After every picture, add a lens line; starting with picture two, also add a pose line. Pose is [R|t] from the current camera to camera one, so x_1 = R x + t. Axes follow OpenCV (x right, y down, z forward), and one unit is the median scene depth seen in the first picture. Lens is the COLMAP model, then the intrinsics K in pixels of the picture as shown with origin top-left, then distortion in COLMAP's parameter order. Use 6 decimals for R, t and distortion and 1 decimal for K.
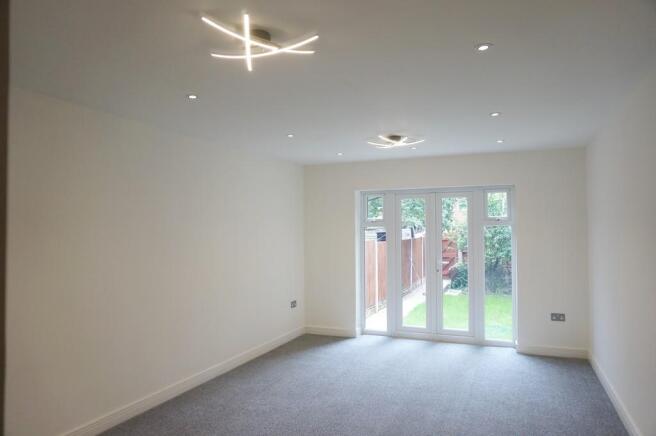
lens RADIAL K [[440.3, 0, 333.1], [0, 440.3, 219.2], [0, 0, 1]] dist [-0.002485, 0.001026]
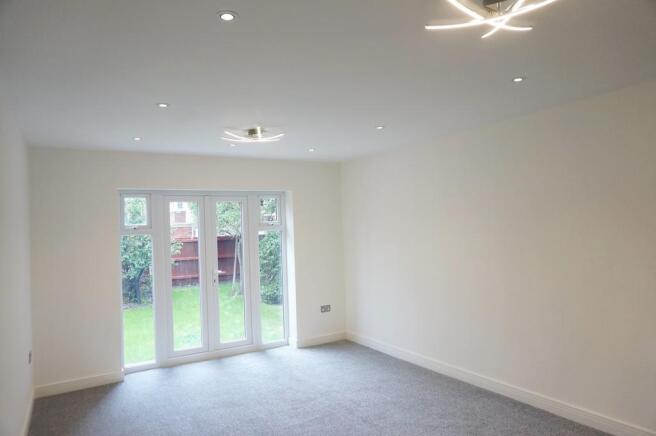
lens RADIAL K [[440.3, 0, 333.1], [0, 440.3, 219.2], [0, 0, 1]] dist [-0.002485, 0.001026]
pose [[0.595174, 0.003320, 0.803590, -0.373578], [0.011540, 0.999853, -0.012678, 0.003107], [-0.803514, 0.016819, 0.595048, 0.270433]]
